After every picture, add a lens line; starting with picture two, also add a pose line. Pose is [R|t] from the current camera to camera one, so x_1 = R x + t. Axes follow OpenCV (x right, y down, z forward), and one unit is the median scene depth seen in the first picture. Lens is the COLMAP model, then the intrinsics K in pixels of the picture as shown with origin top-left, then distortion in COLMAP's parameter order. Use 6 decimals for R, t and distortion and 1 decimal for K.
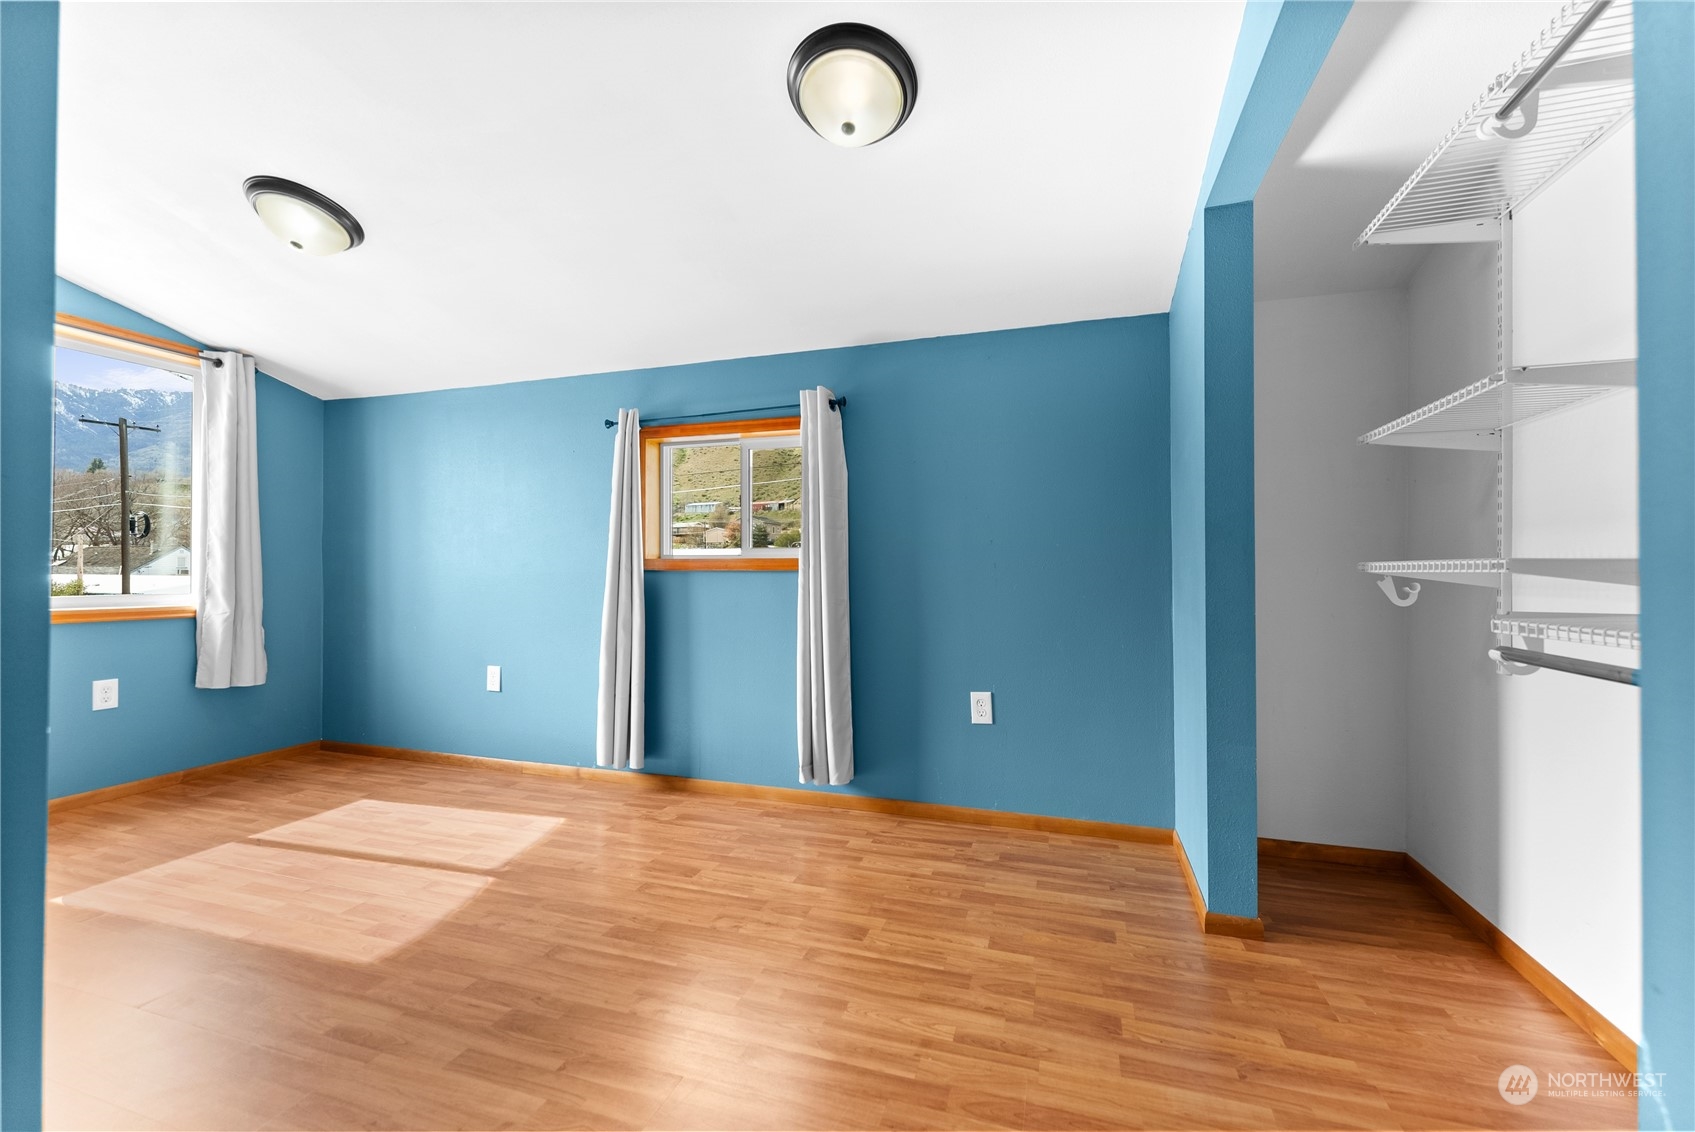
lens RADIAL K [[690.4, 0, 839.4], [0, 690.4, 563.0], [0, 0, 1]] dist [0.003821, -0.000507]
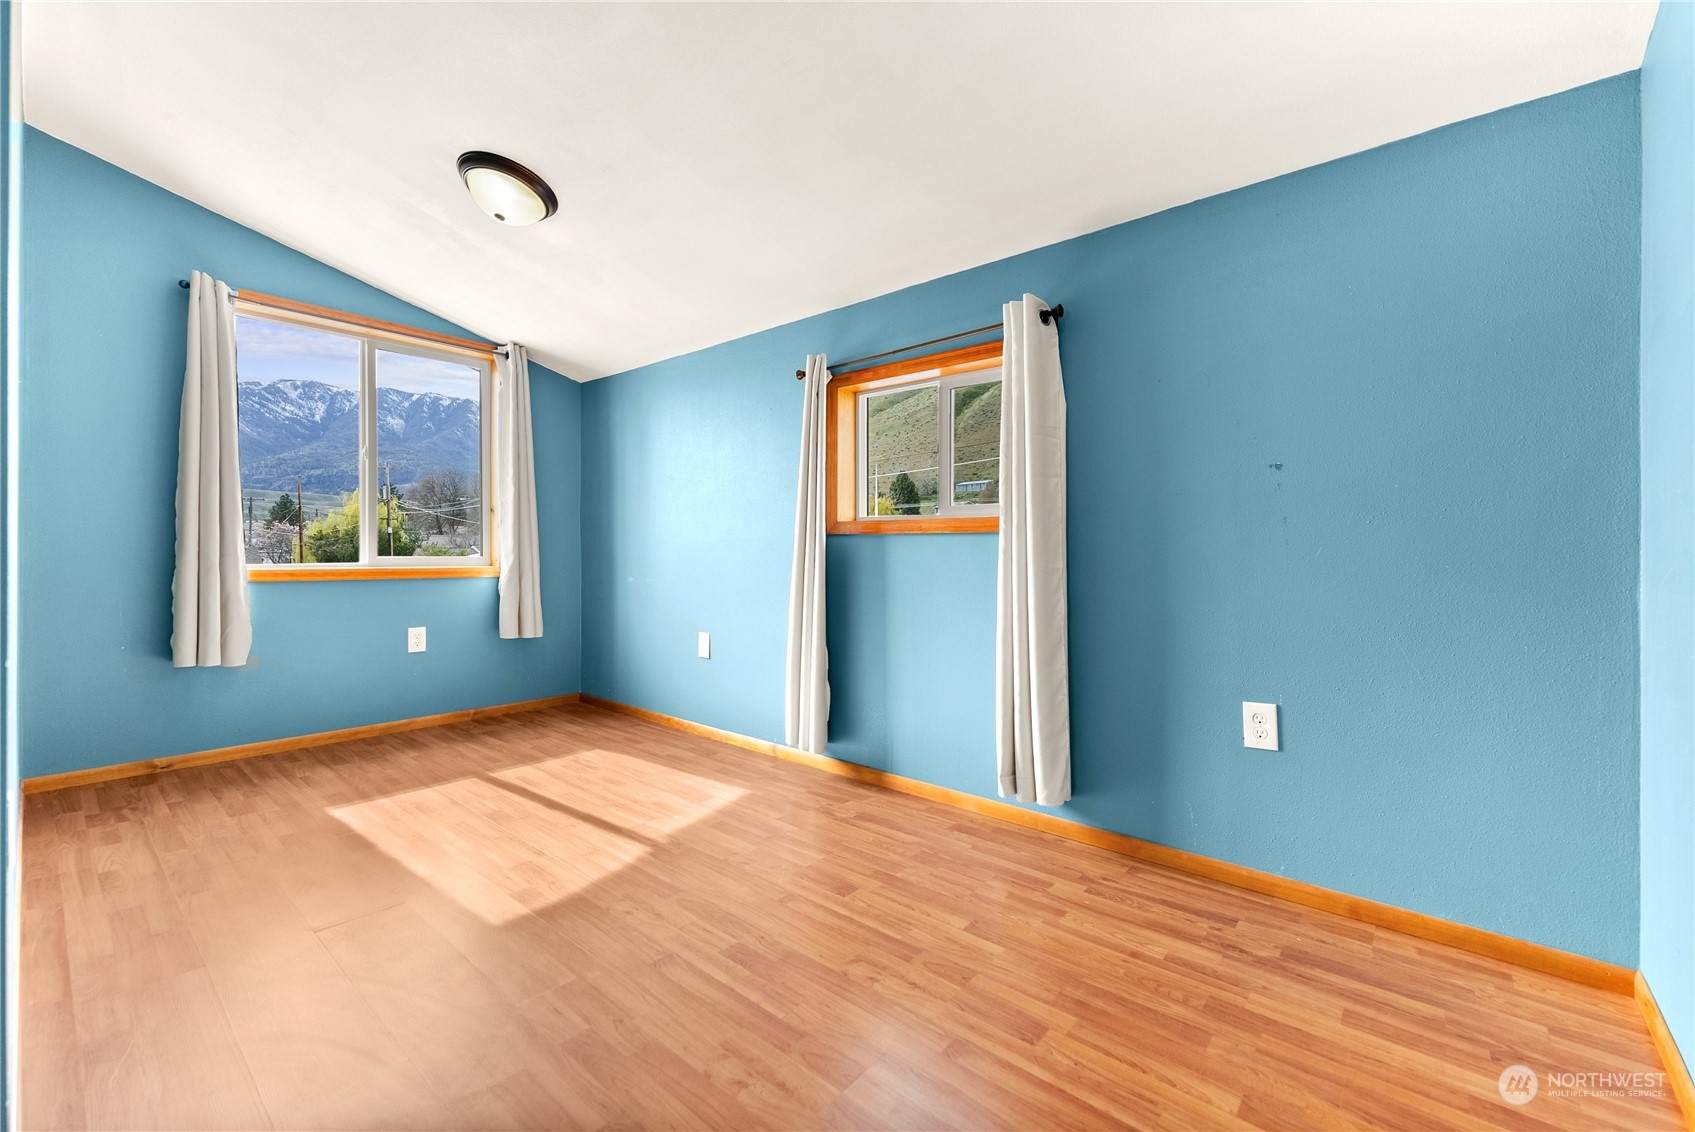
lens RADIAL K [[690.4, 0, 846.7], [0, 690.4, 555.6], [0, 0, 1]] dist [0.003821, -0.000507]
pose [[0.924911, 0.007308, -0.380113, 0.084037], [-0.001584, 0.999881, 0.015369, 0.028098], [0.380180, -0.013613, 0.924812, 0.200462]]
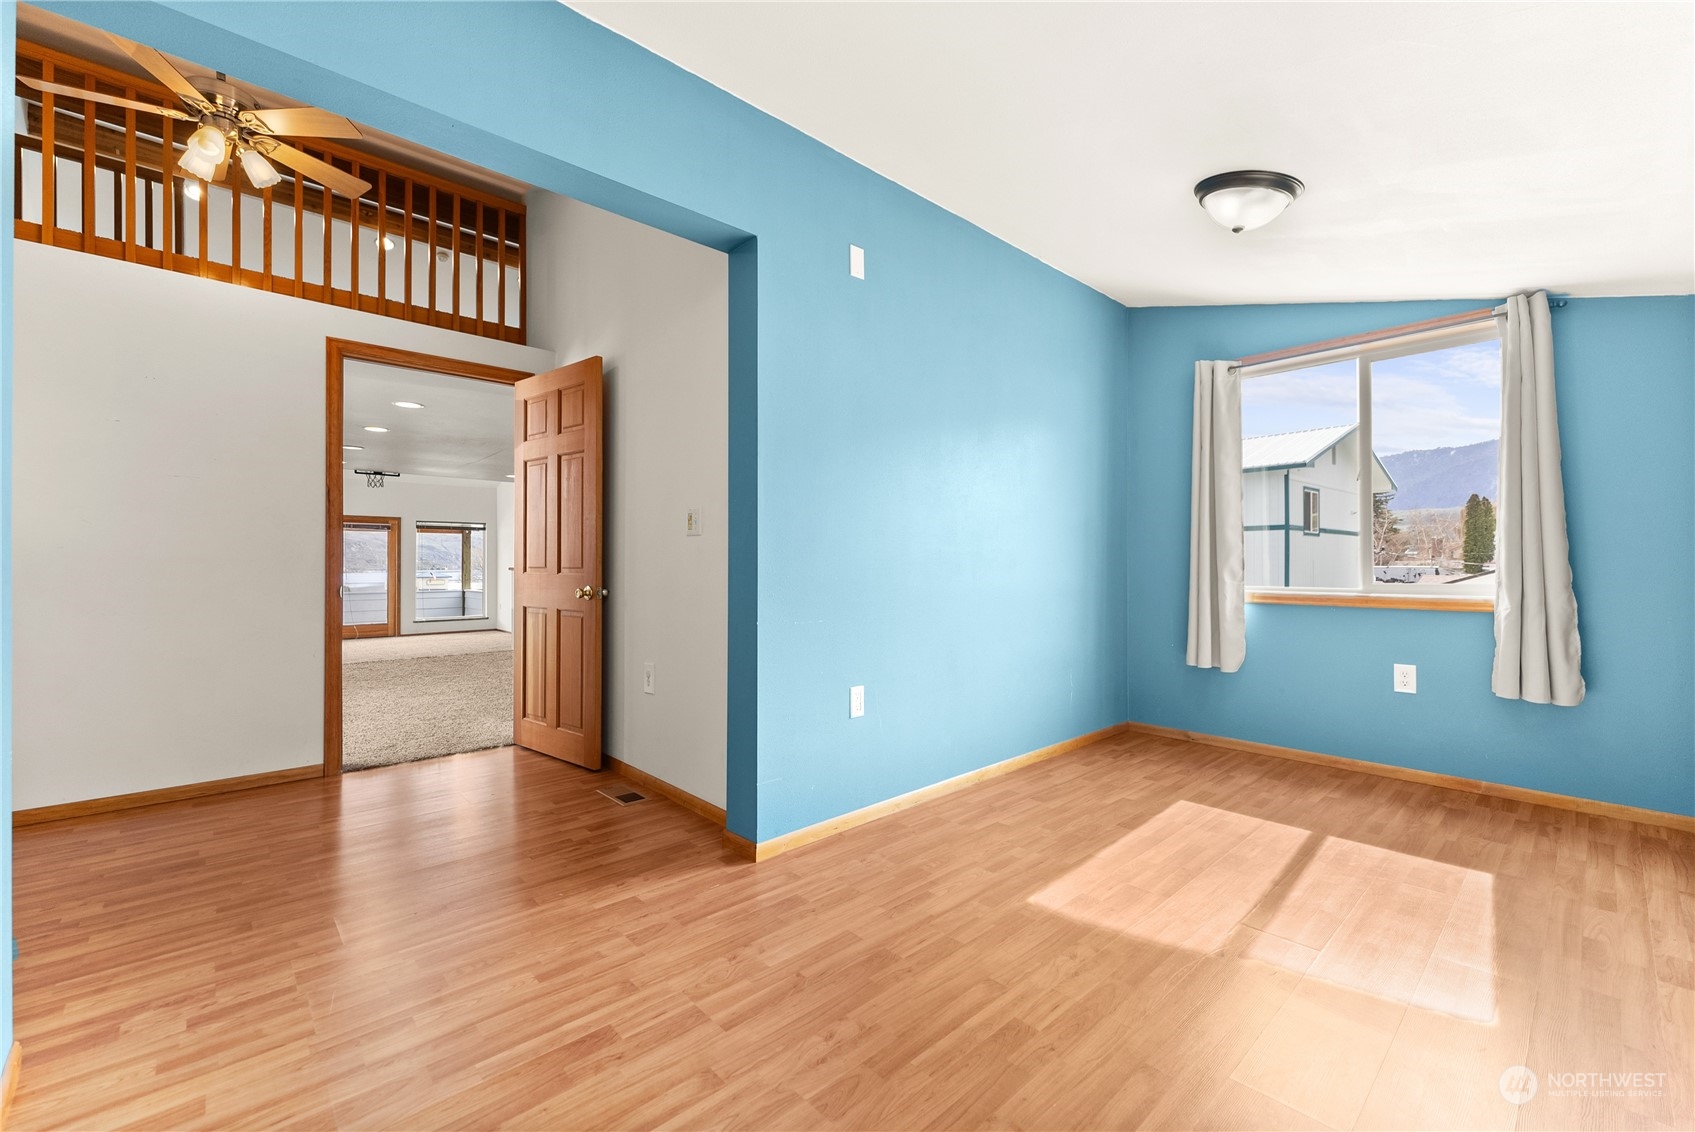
lens RADIAL K [[690.4, 0, 826.9], [0, 690.4, 567.9], [0, 0, 1]] dist [0.003821, -0.000507]
pose [[-0.490621, 0.005162, -0.871358, 0.311926], [0.012844, 0.999917, -0.001308, 0.013484], [0.871278, -0.011834, -0.490646, 0.828488]]
